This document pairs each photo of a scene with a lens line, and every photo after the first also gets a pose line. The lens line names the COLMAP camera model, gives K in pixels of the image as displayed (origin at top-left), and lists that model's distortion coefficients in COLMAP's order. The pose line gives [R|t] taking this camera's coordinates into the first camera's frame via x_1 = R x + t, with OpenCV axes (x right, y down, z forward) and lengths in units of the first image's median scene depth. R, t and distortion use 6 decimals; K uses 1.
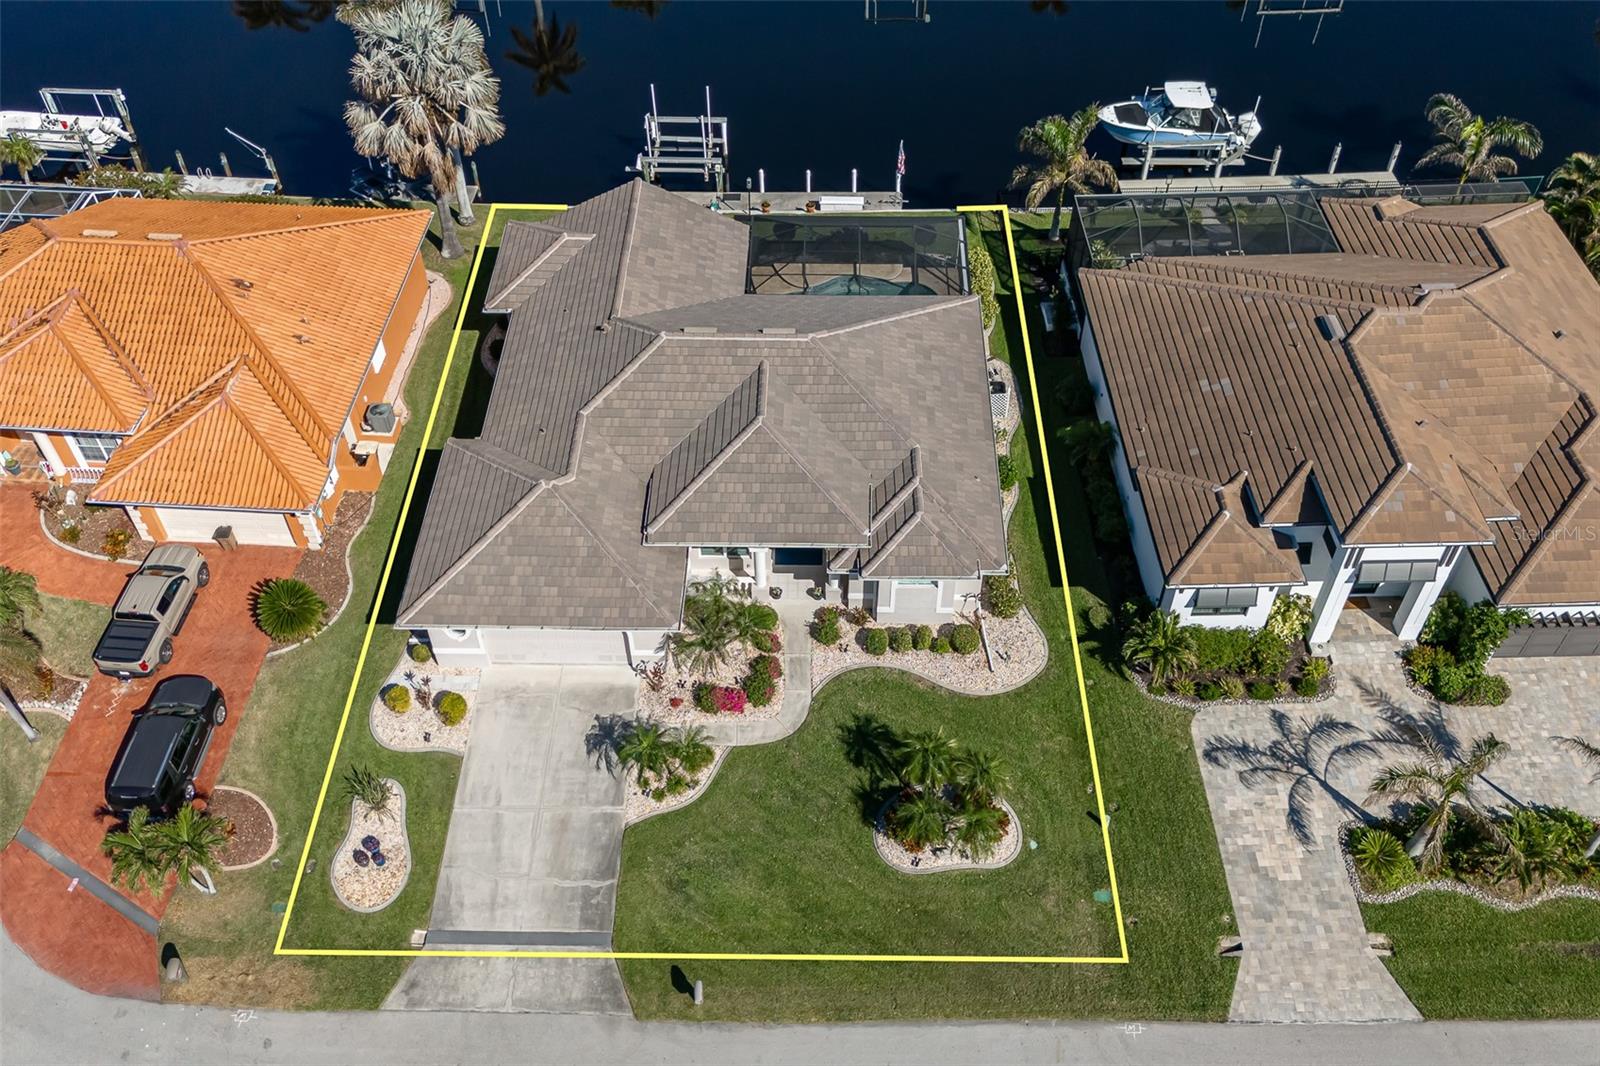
lens RADIAL K [[1388.8, 0, 798.7], [0, 1388.8, 529.8], [0, 0, 1]] dist [0.070343, -0.034552]
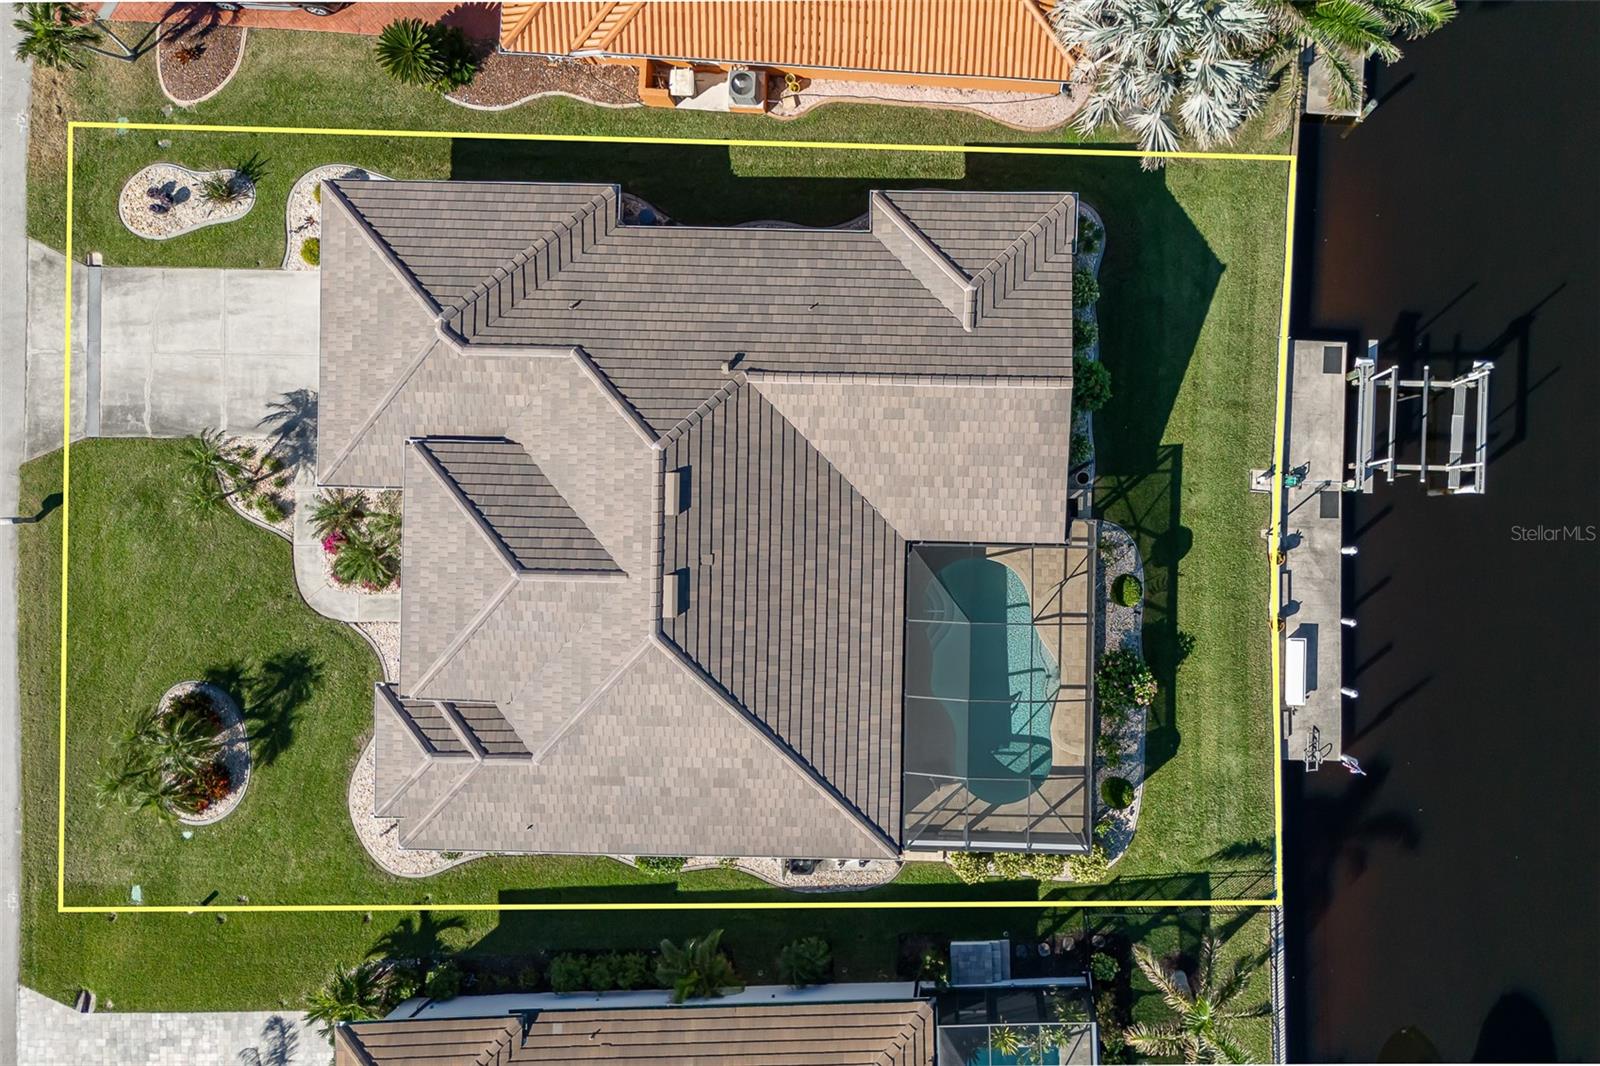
lens RADIAL K [[1388.8, 0, 896.4], [0, 1388.8, 536.5], [0, 0, 1]] dist [0.070343, -0.034552]
pose [[0.001006, 0.999952, 0.009778, -0.058990], [-0.721110, -0.006049, 0.692794, -0.823146], [0.692820, -0.007748, 0.721069, 0.567538]]
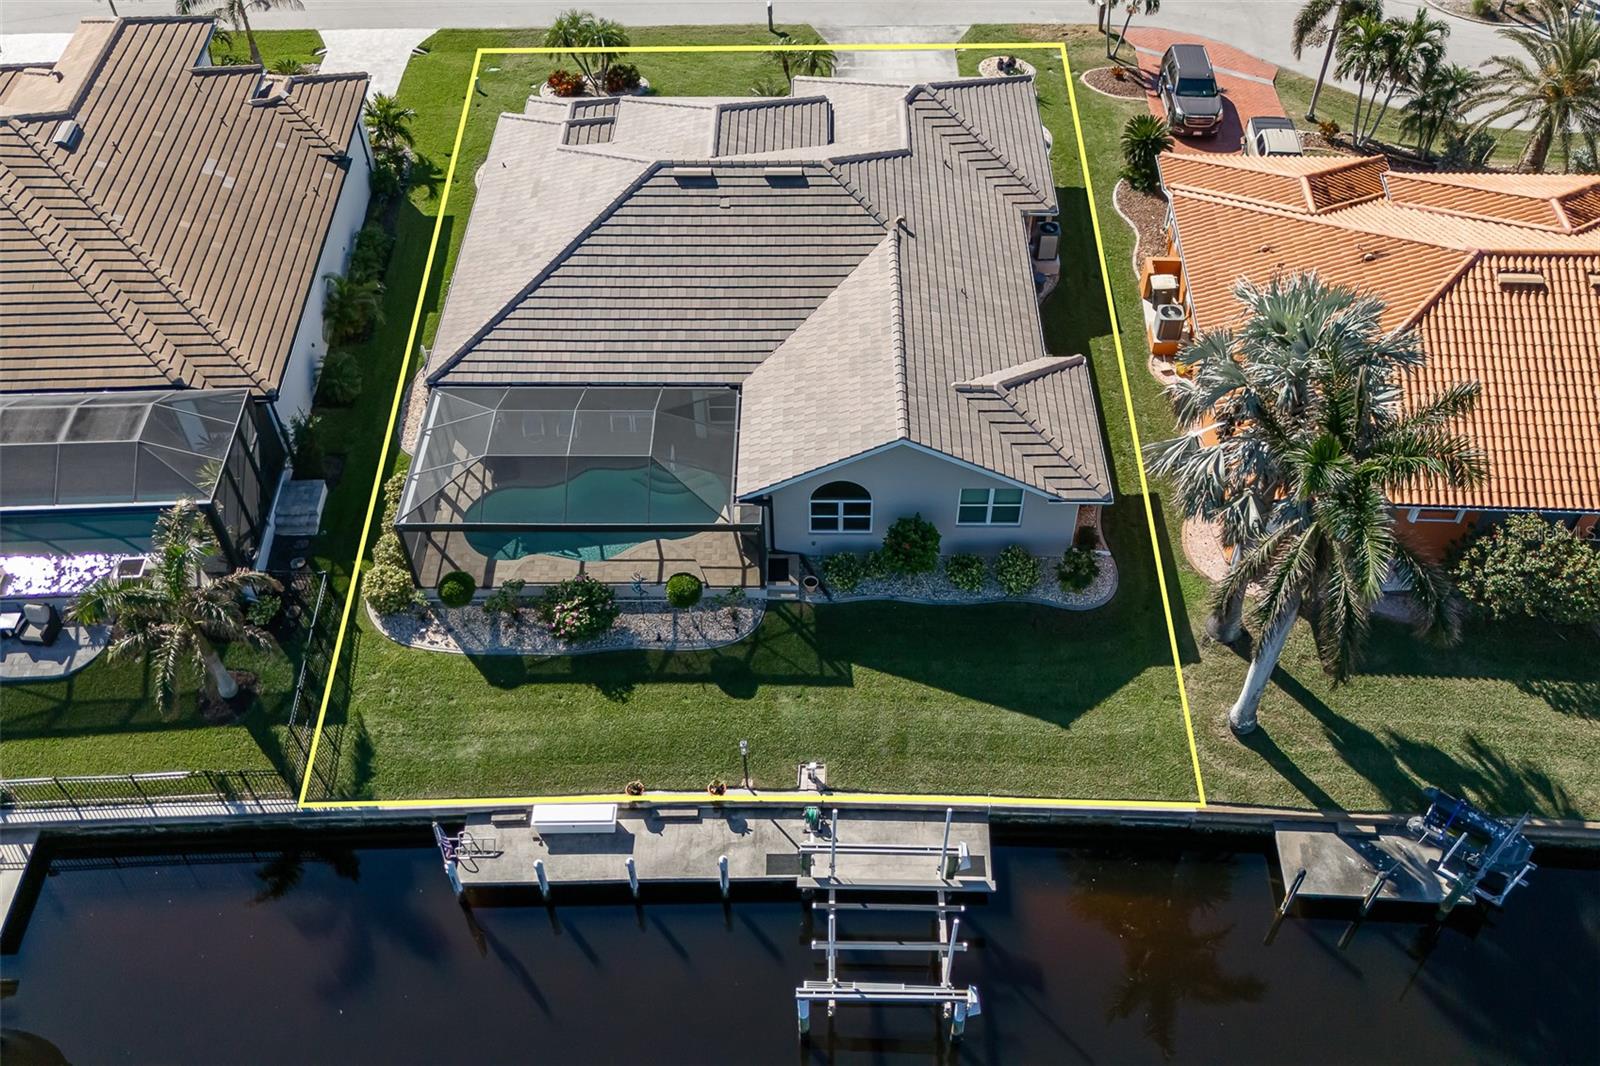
lens RADIAL K [[1388.8, 0, 813.4], [0, 1388.8, 537.0], [0, 0, 1]] dist [0.070343, -0.034552]
pose [[-0.999766, 0.021606, 0.000870, -0.092536], [-0.001048, -0.088612, 0.996066, -1.111643], [0.021598, 0.995832, 0.088614, 1.238324]]
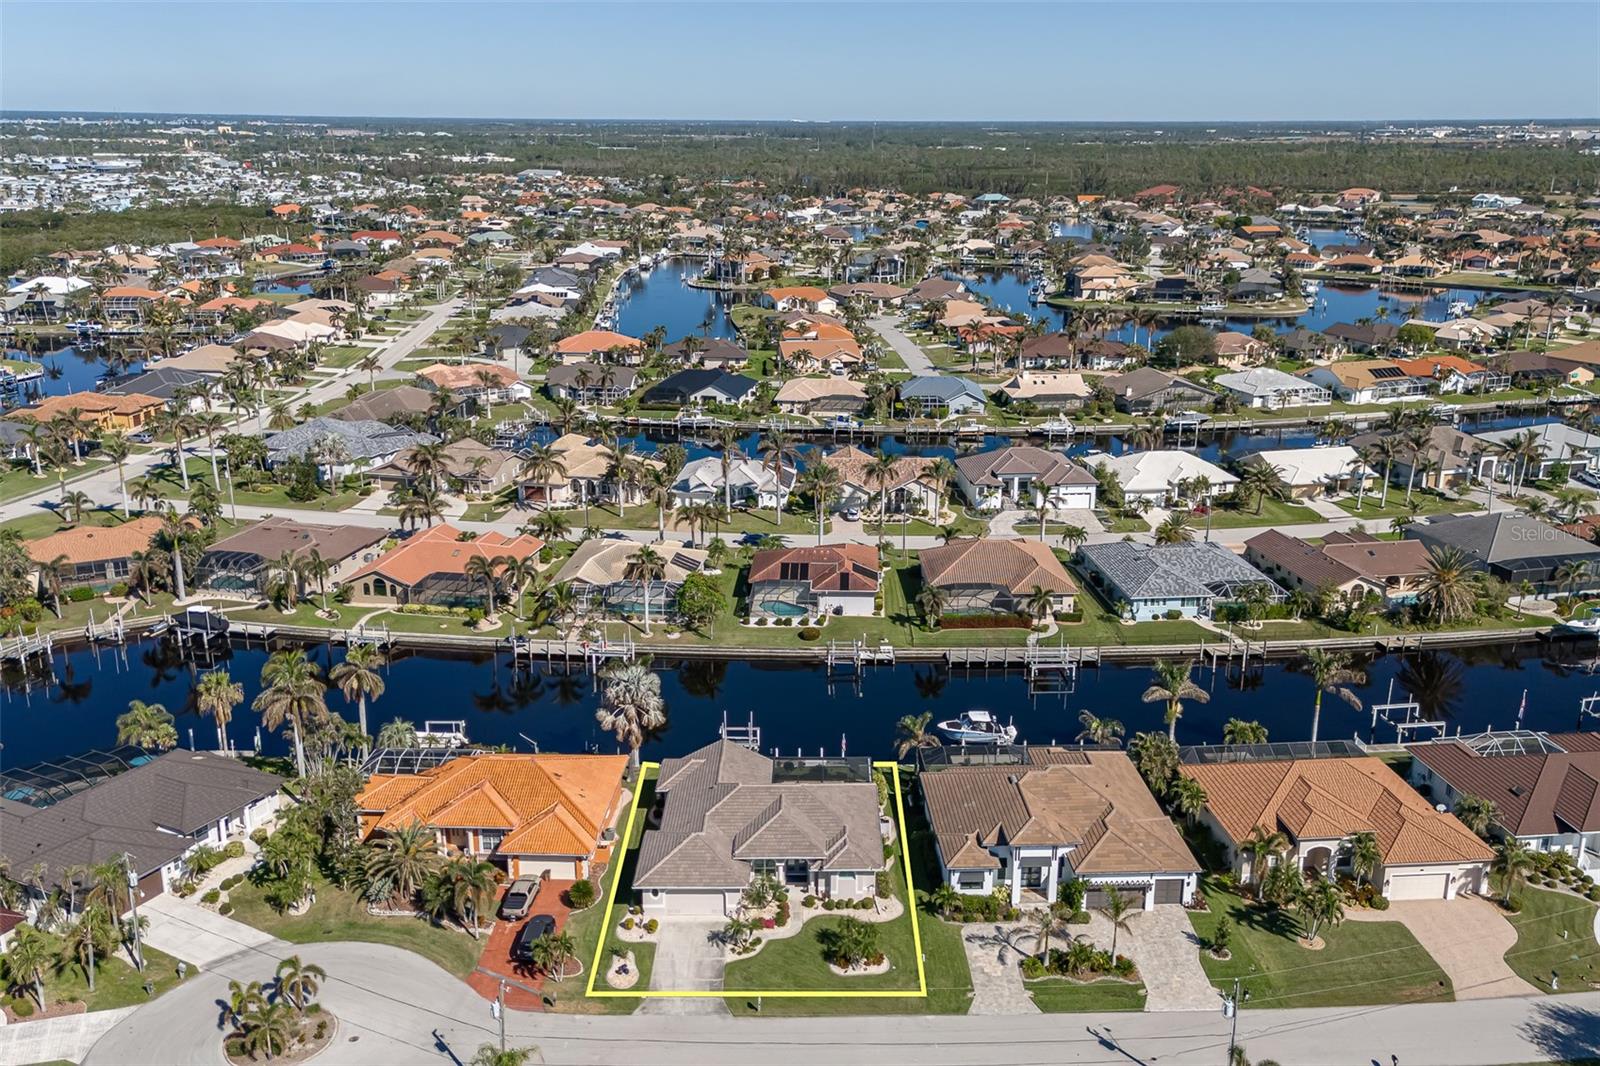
lens RADIAL K [[1388.8, 0, 814.1], [0, 1388.8, 513.5], [0, 0, 1]] dist [0.070343, -0.034552]
pose [[0.999791, 0.000835, 0.020442, -0.020609], [0.009887, 0.855037, -0.518472, 0.756808], [-0.017911, 0.518566, 0.854850, -1.391785]]
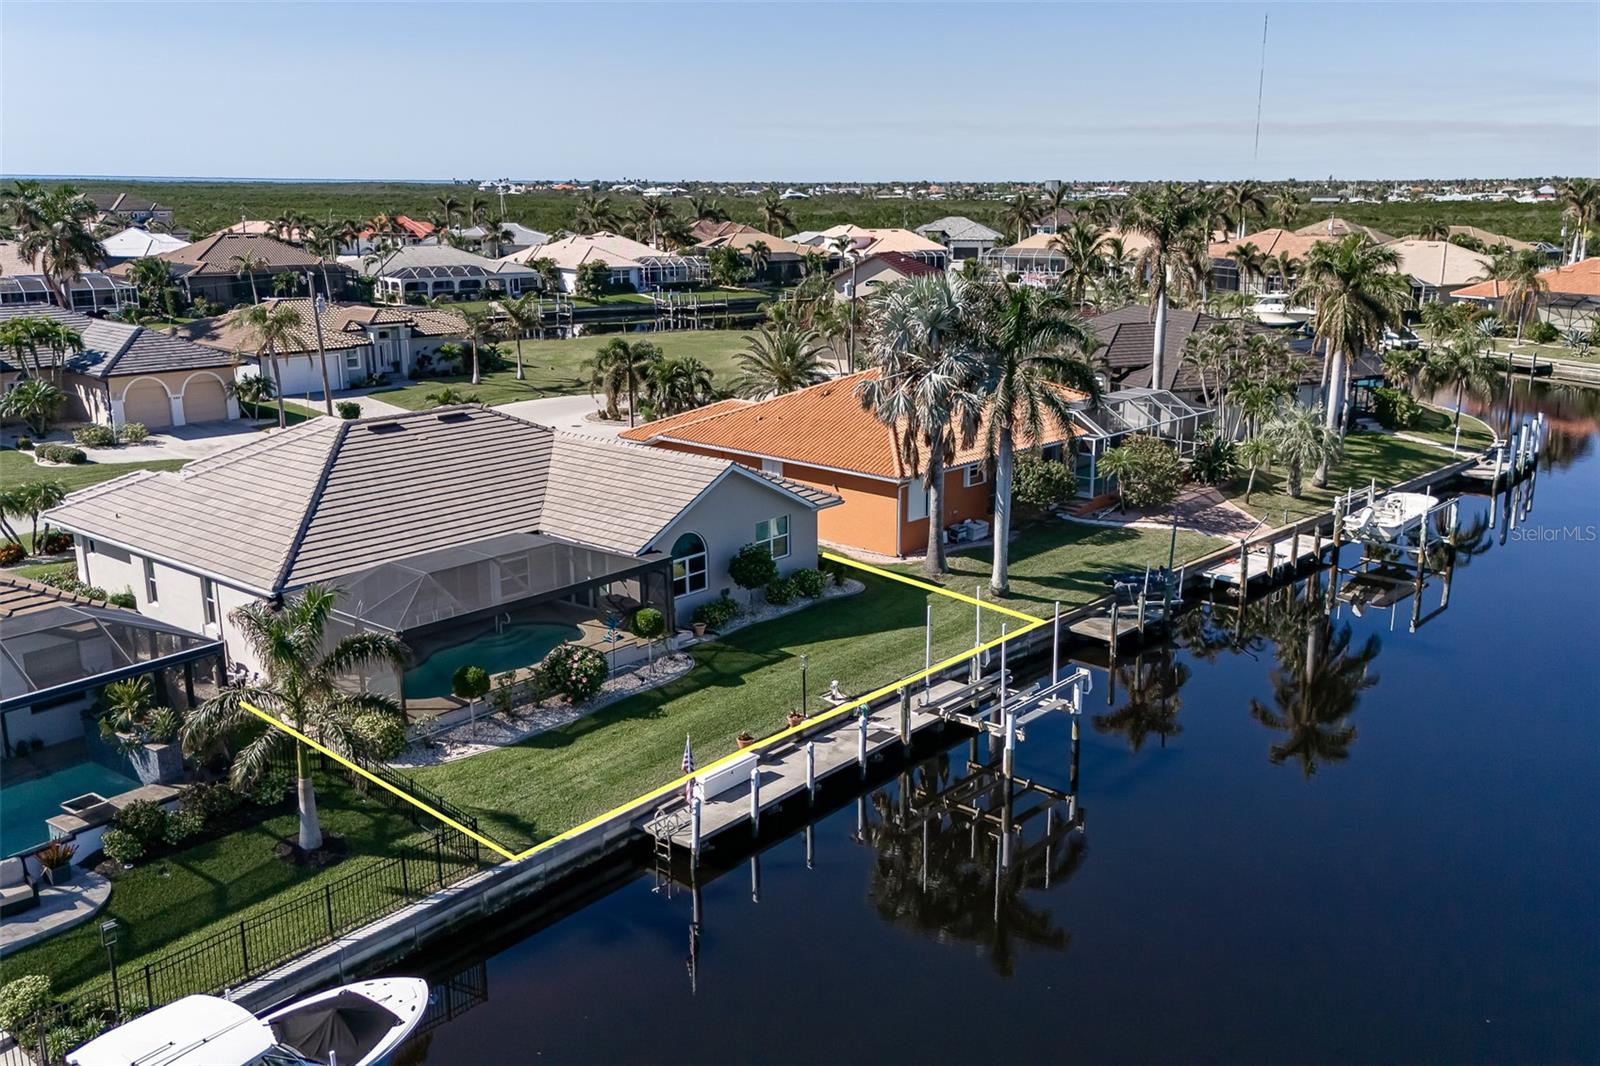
lens RADIAL K [[1388.8, 0, 841.6], [0, 1388.8, 520.2], [0, 0, 1]] dist [0.070343, -0.034552]
pose [[-0.618466, 0.194402, -0.761386, 0.588216], [-0.577567, 0.544540, 0.608188, -0.958797], [0.532838, 0.815894, -0.224499, 1.558417]]
